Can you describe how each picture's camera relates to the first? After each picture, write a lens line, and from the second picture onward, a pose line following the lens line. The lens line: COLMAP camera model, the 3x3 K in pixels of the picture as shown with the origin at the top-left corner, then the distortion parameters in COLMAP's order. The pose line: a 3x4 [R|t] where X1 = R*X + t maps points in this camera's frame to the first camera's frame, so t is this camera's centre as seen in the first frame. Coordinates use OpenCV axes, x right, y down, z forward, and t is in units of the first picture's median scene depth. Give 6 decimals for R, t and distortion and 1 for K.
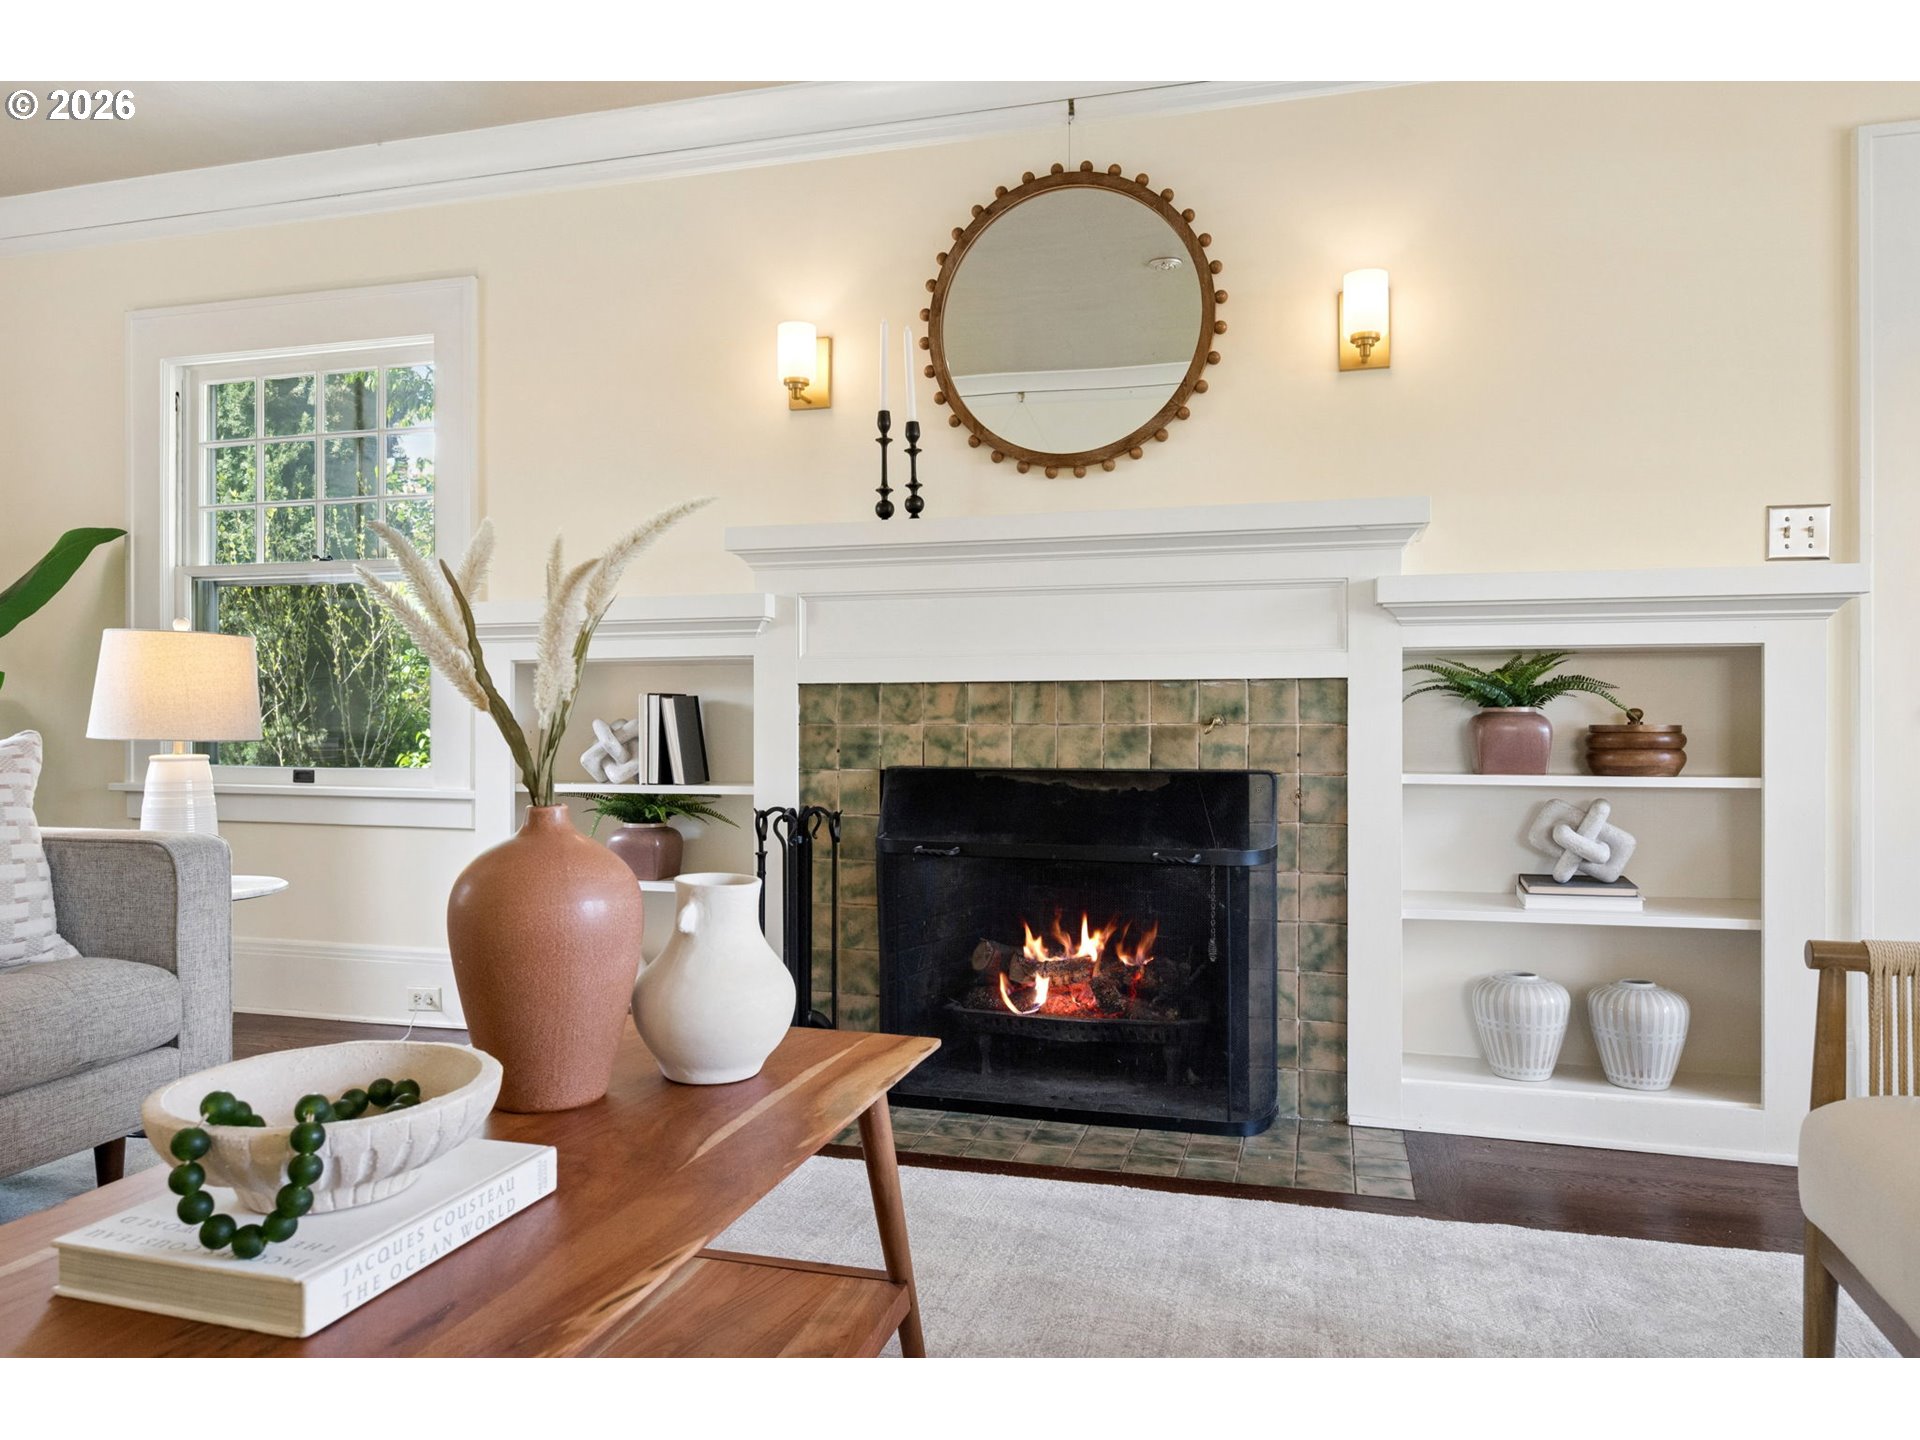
lens RADIAL K [[1300.4, 0, 962.3], [0, 1300.4, 711.2], [0, 0, 1]] dist [-0.002672, -0.001402]
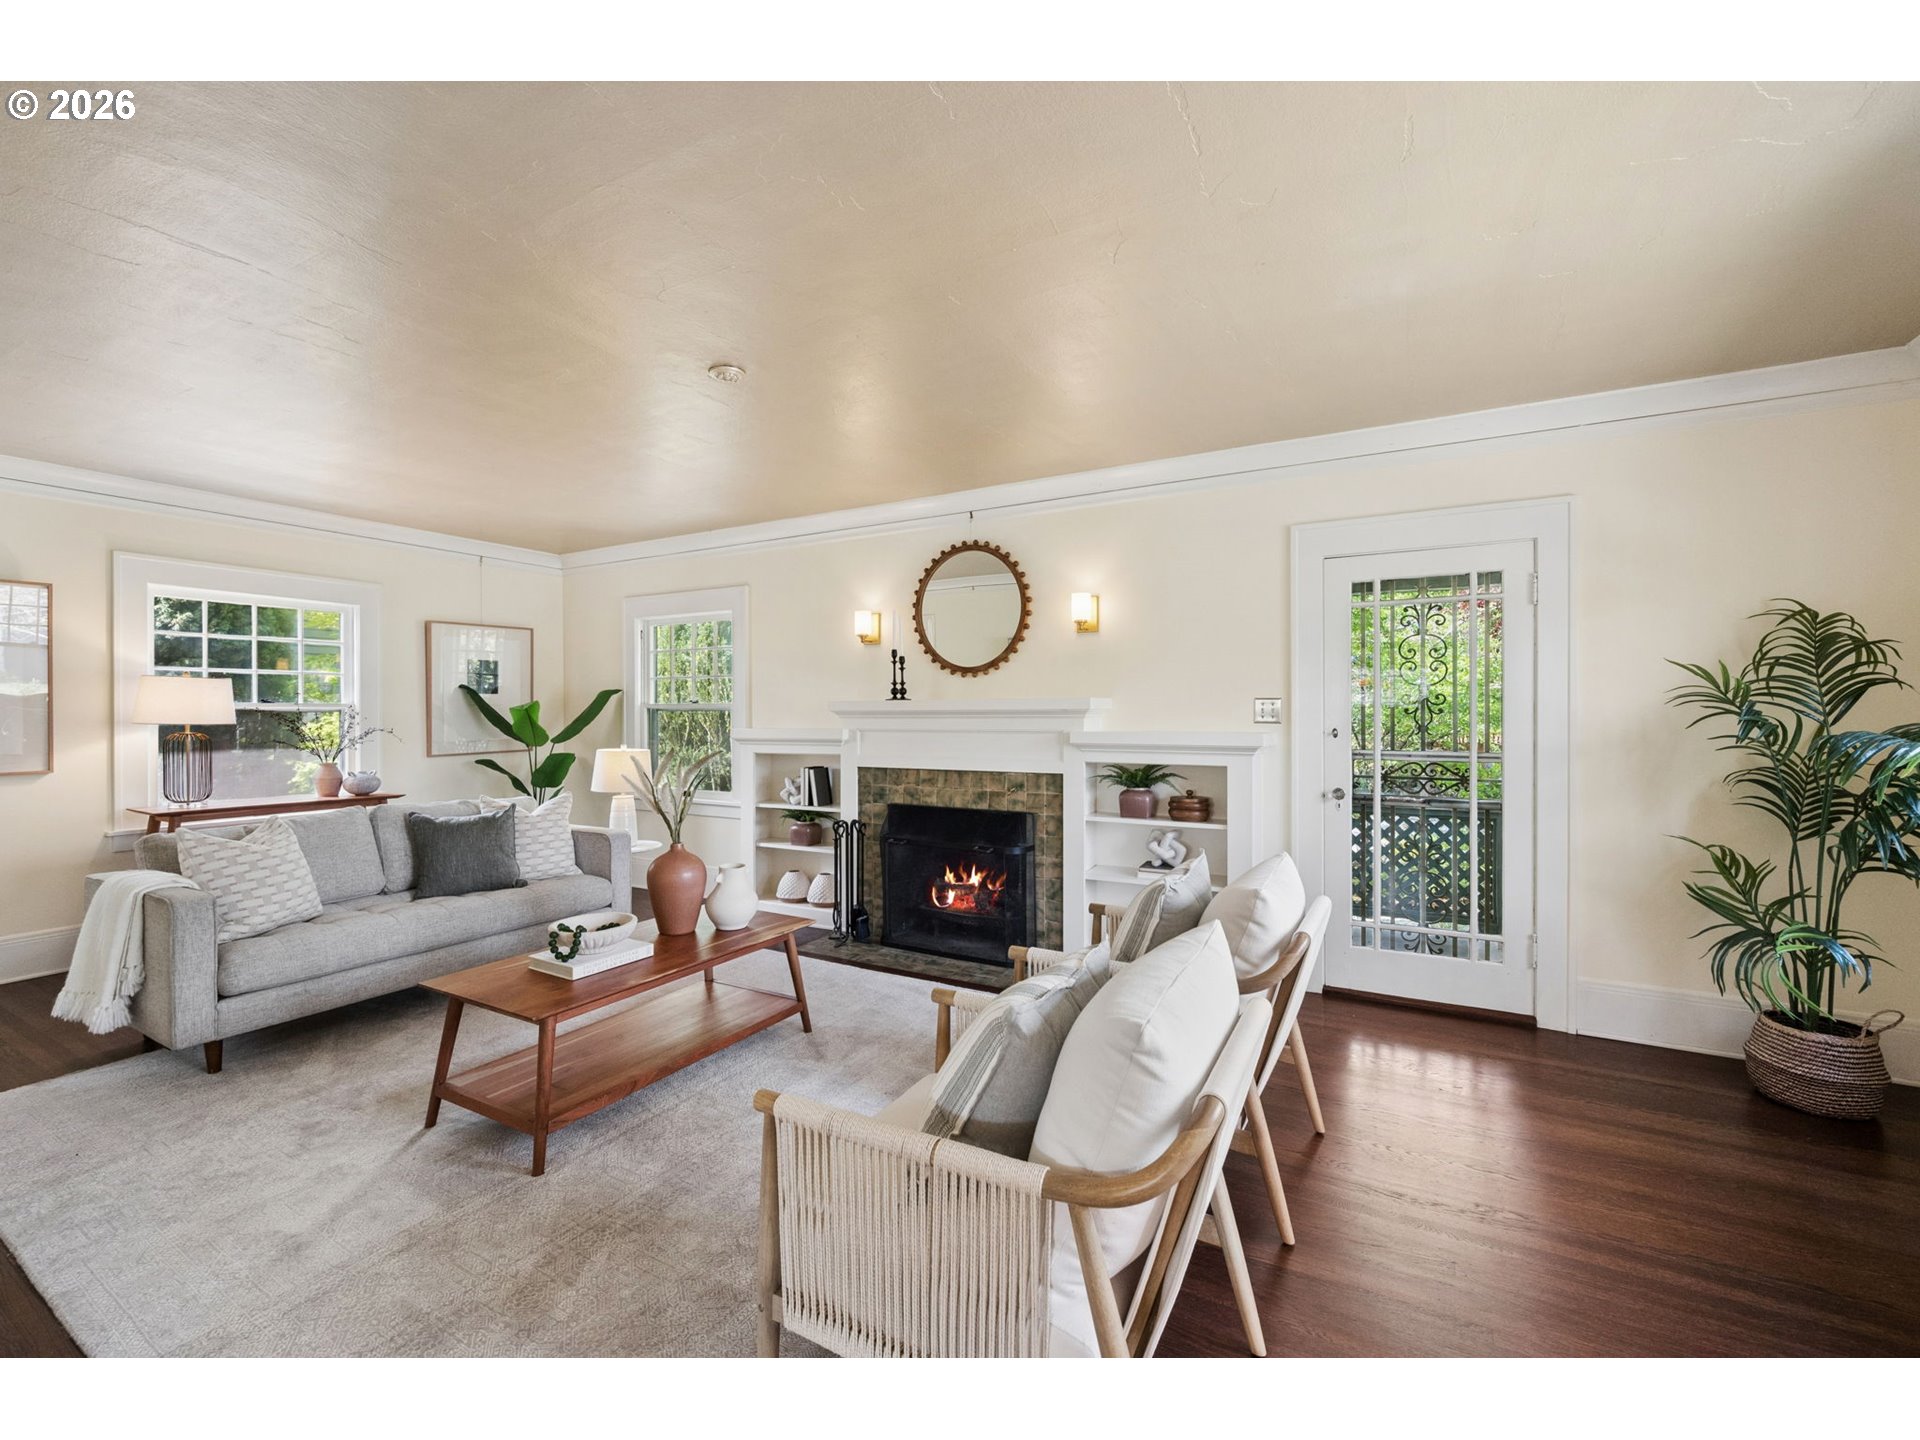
lens RADIAL K [[808.4, 0, 962.9], [0, 808.4, 711.1], [0, 0, 1]] dist [-0.001596, -0.000275]
pose [[0.971262, -0.003126, -0.237993, 0.419476], [0.003692, 0.999991, 0.001932, -0.126780], [0.237985, -0.002755, 0.971265, -0.394515]]
